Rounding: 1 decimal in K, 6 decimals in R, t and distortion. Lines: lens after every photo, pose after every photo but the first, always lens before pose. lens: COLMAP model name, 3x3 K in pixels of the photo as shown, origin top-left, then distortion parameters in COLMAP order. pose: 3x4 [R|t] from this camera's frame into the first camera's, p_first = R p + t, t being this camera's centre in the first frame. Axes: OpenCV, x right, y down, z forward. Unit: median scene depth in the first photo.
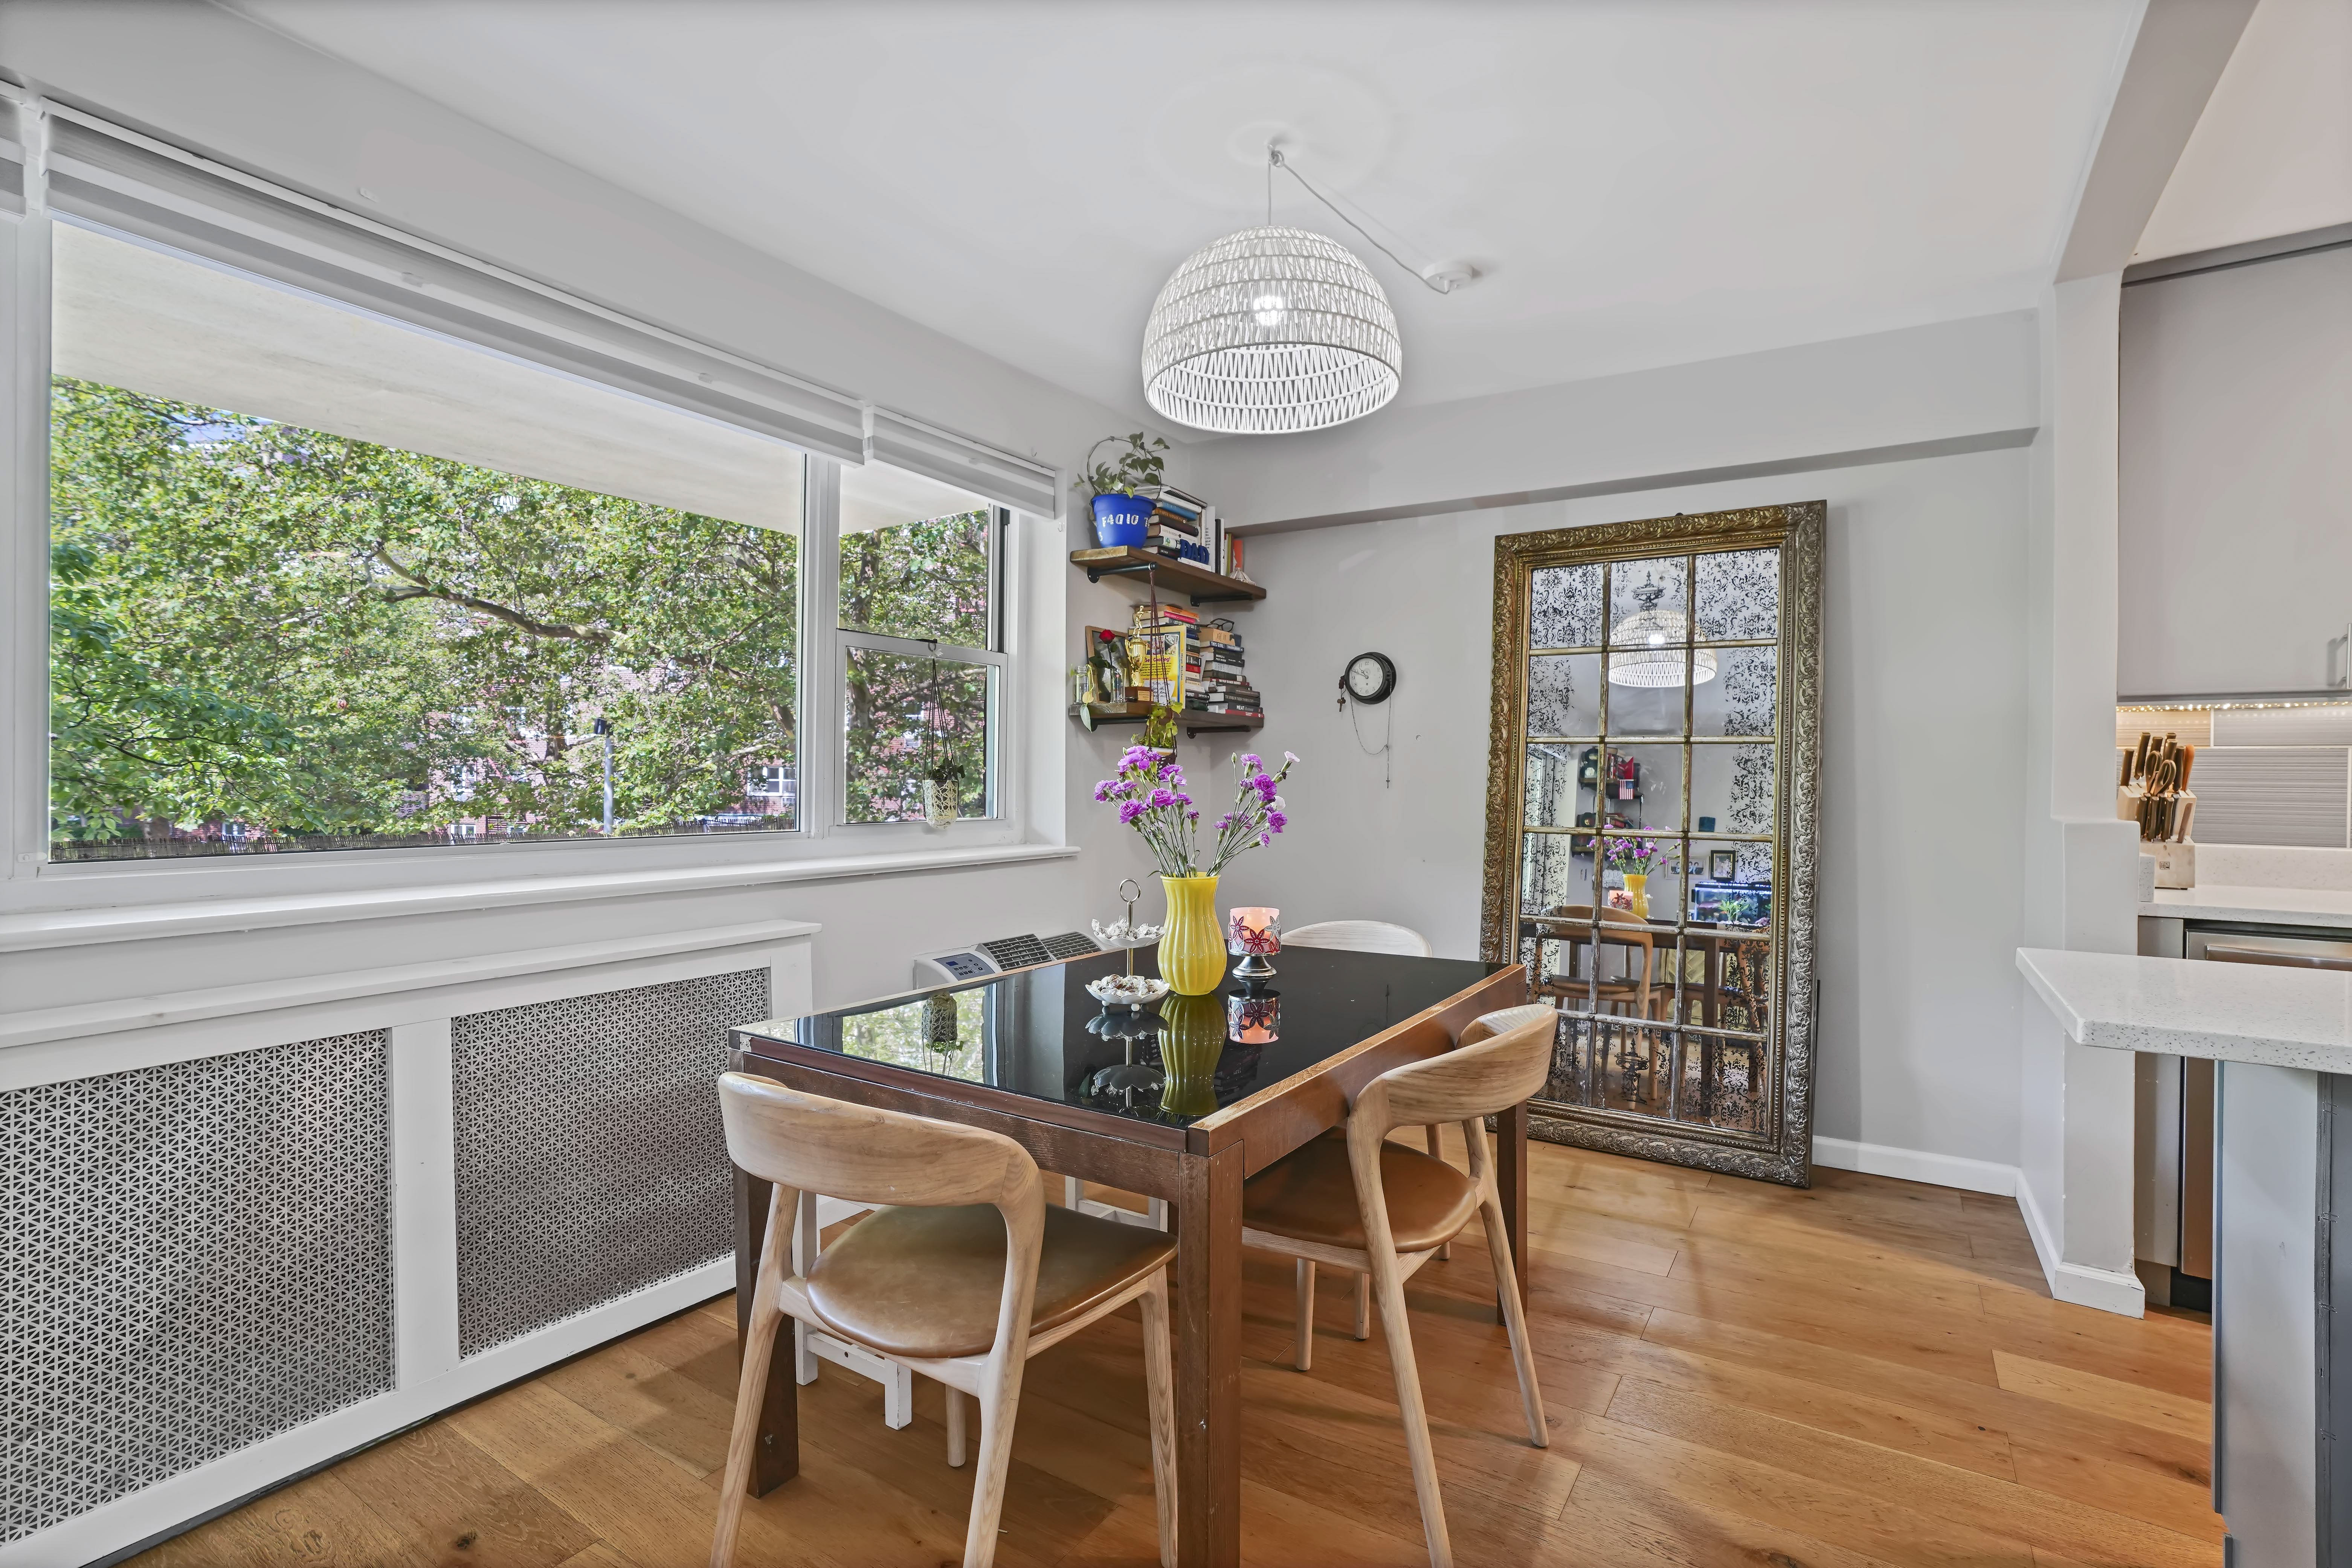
lens RADIAL K [[1090.8, 0, 1164.9], [0, 1090.8, 773.4], [0, 0, 1]] dist [-0.051100, 0.019752]
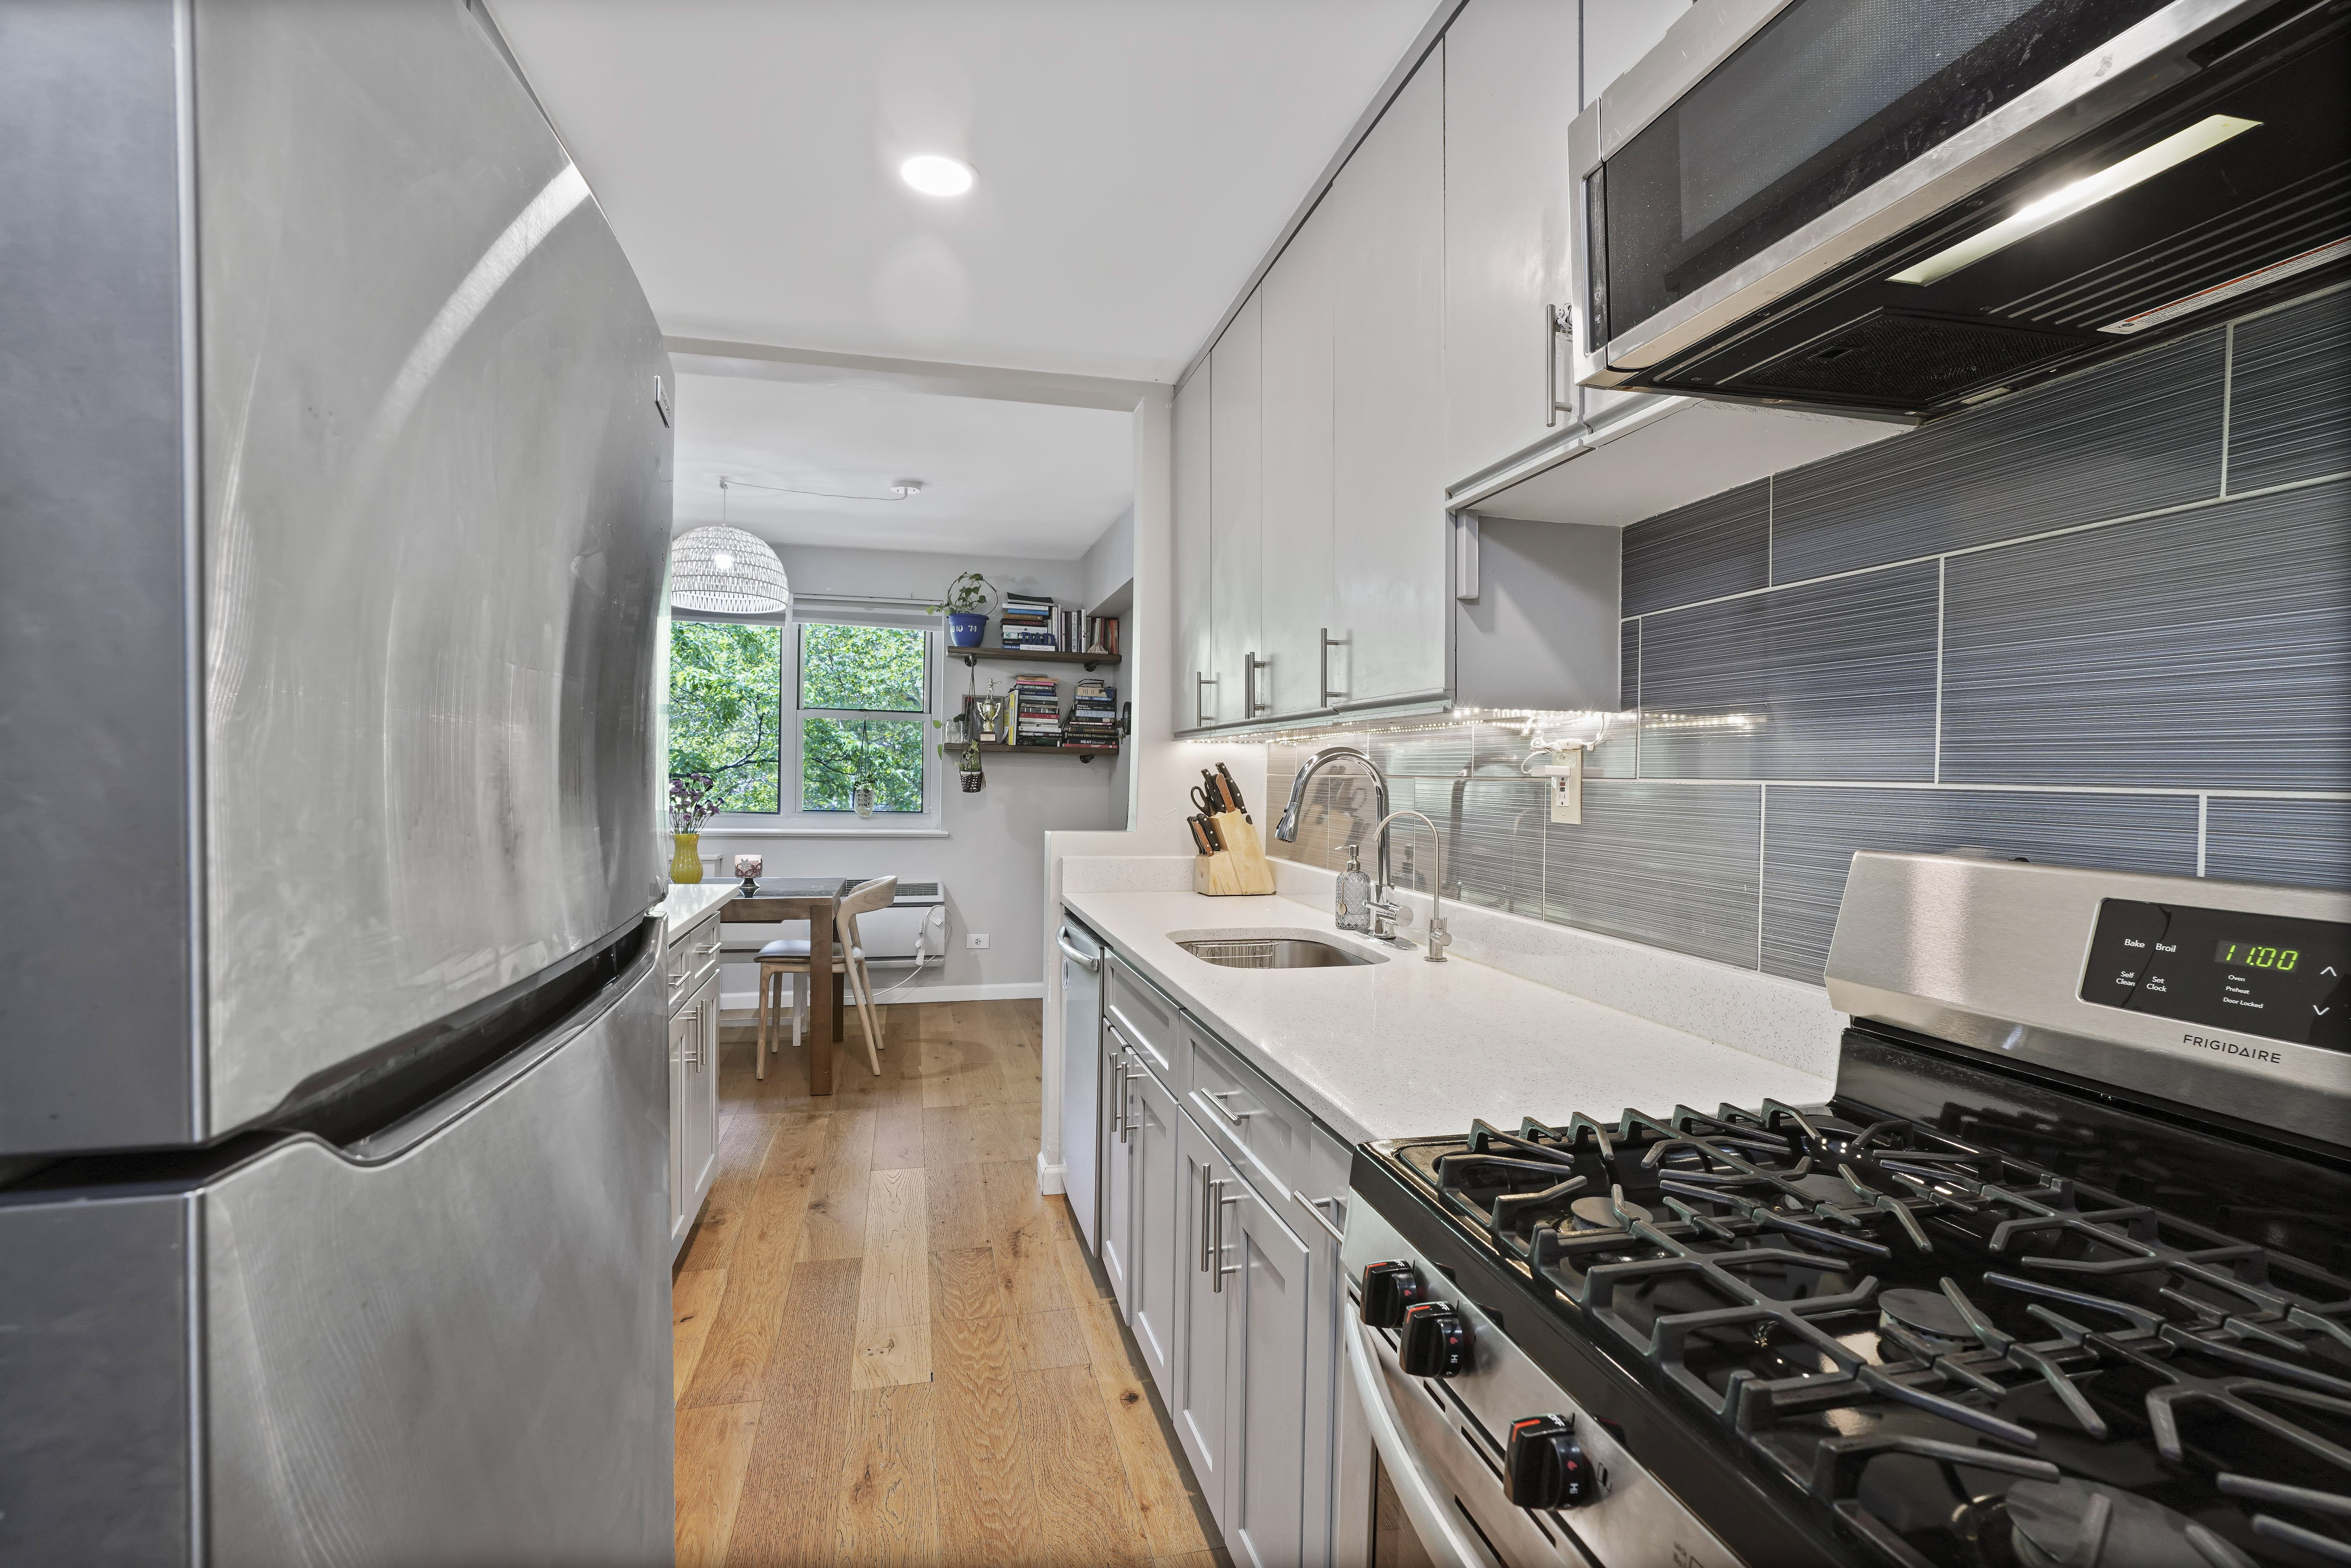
lens RADIAL K [[1090.3, 0, 1197.0], [0, 1090.3, 782.2], [0, 0, 1]] dist [-0.051100, 0.019752]
pose [[0.737957, 0.009463, -0.674782, 1.307504], [-0.010483, 0.999942, 0.002558, -0.015162], [0.674767, 0.005186, 0.738013, 0.065441]]
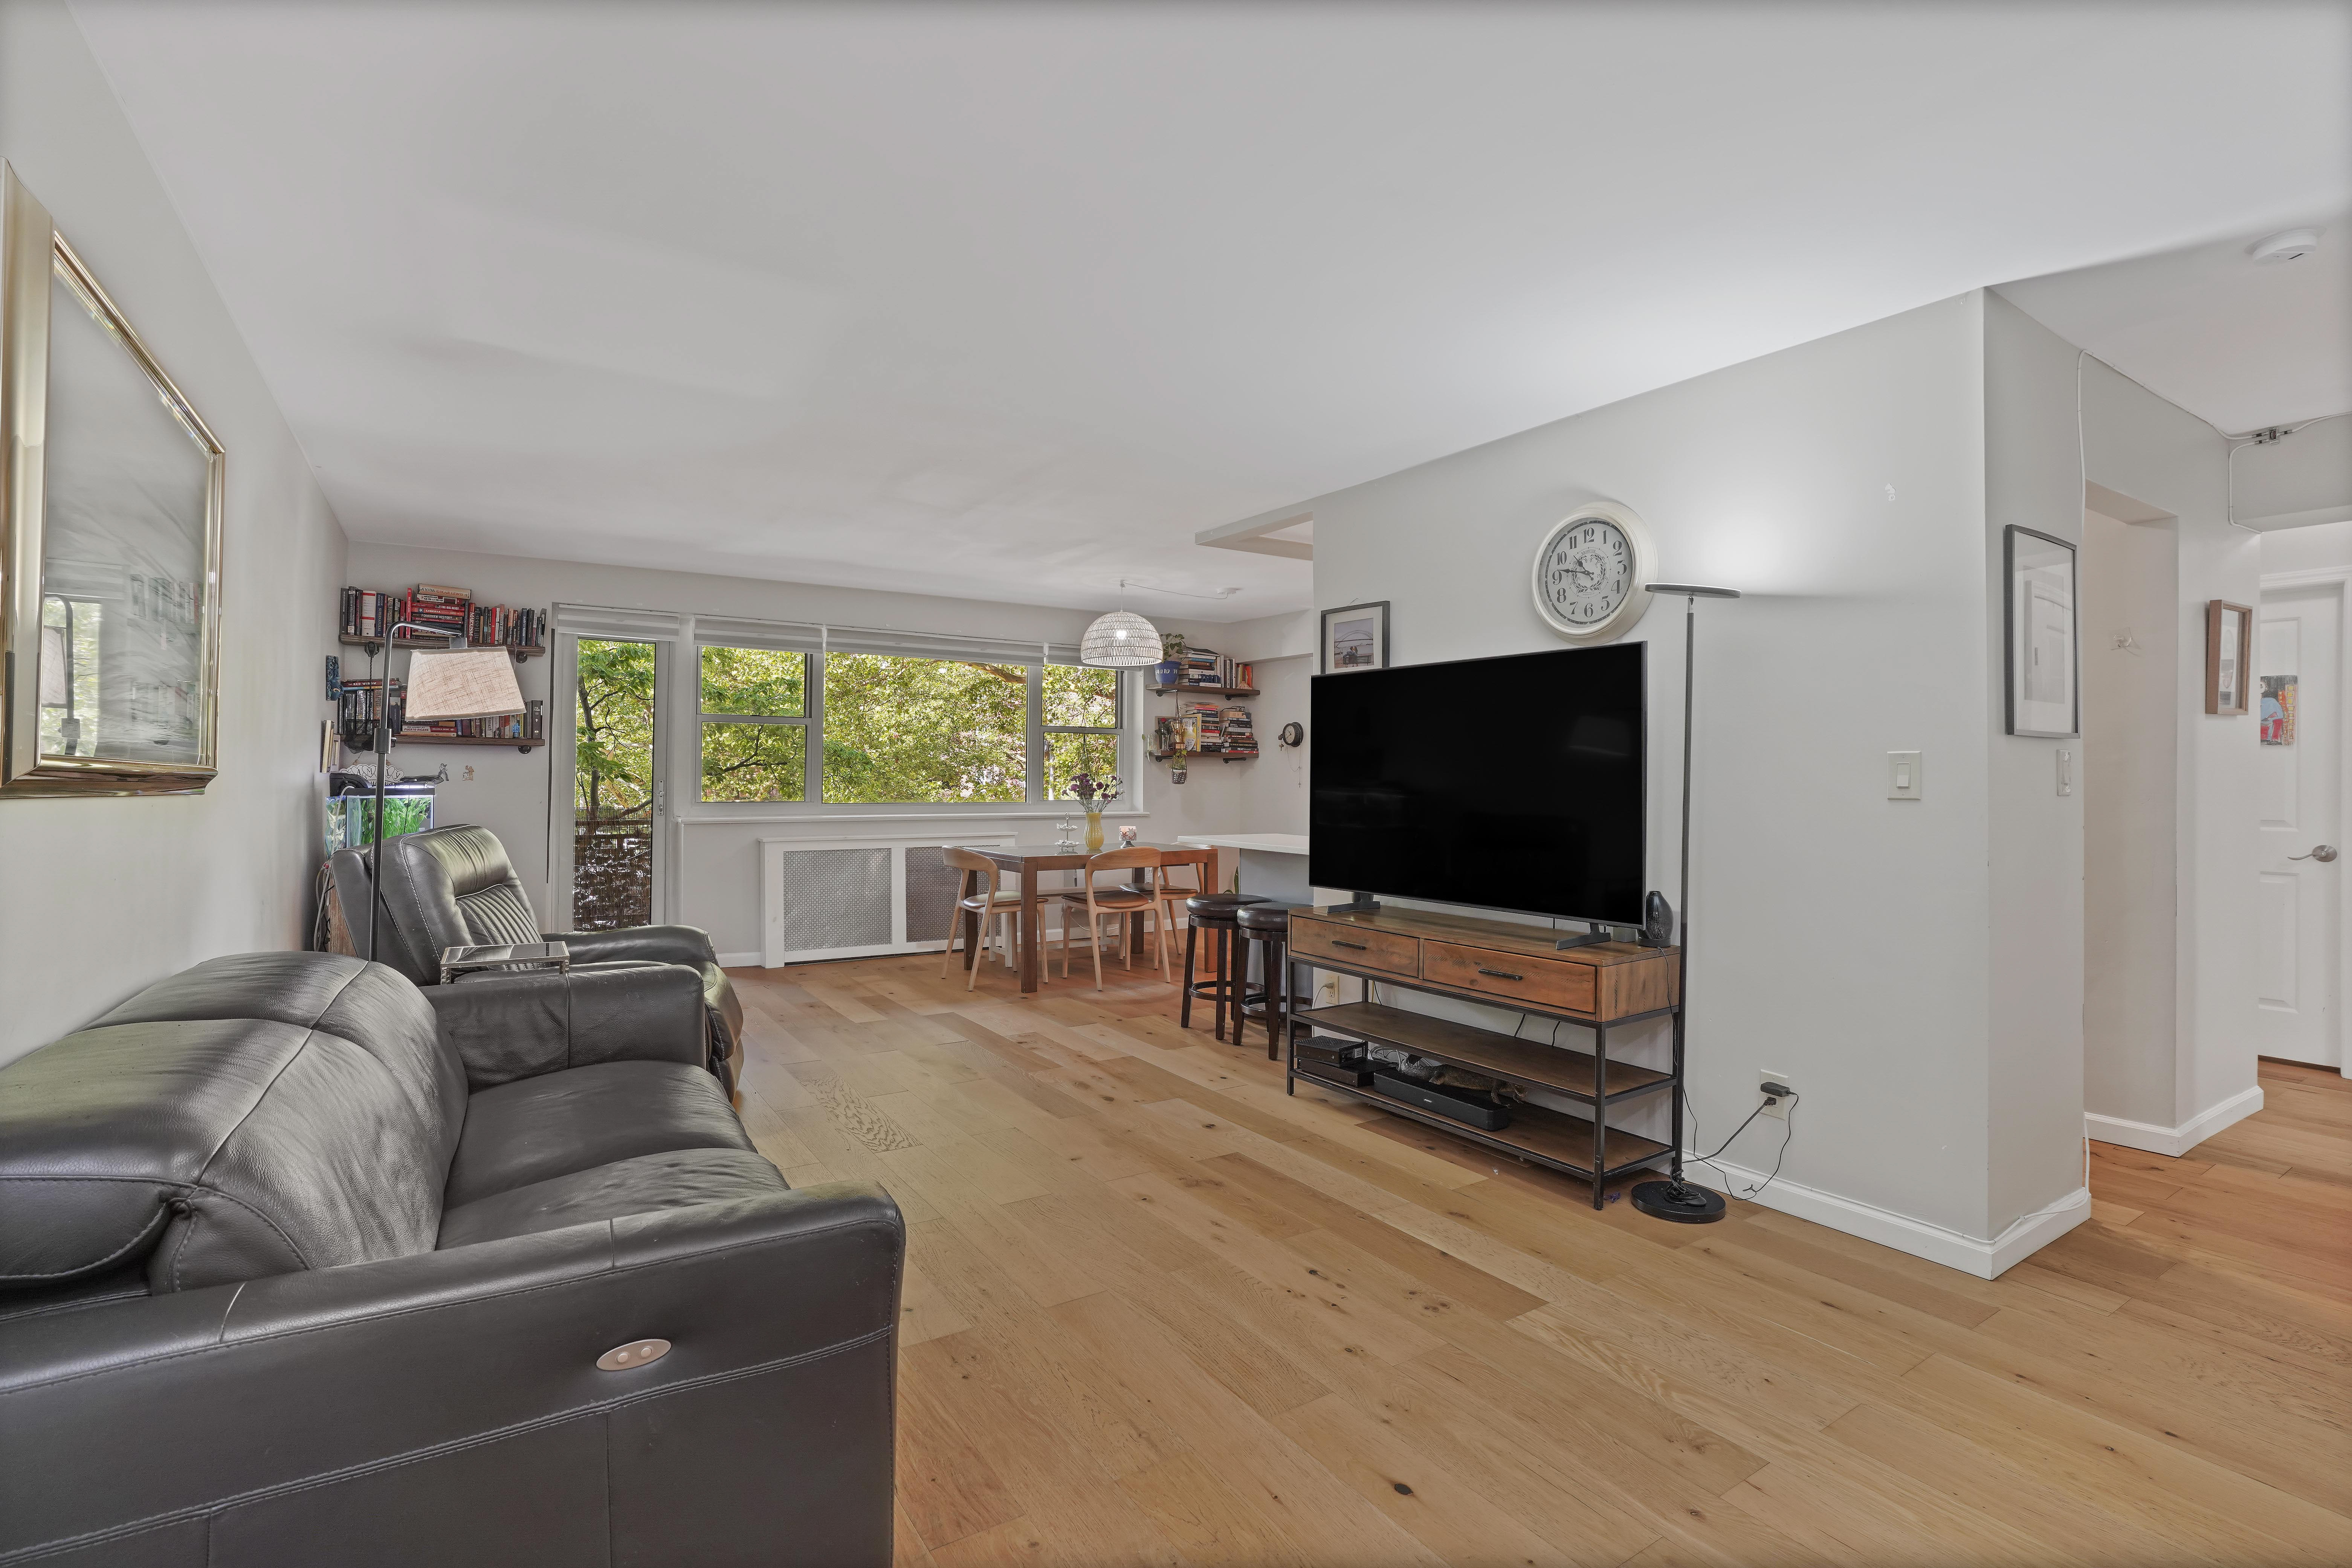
lens RADIAL K [[1090.8, 0, 1191.2], [0, 1090.8, 766.0], [0, 0, 1]] dist [-0.051100, 0.019752]
pose [[0.920289, -0.006267, -0.391190, 0.930657], [0.002864, 0.999953, -0.009282, -0.009320], [0.391229, 0.007422, 0.920263, -1.125506]]
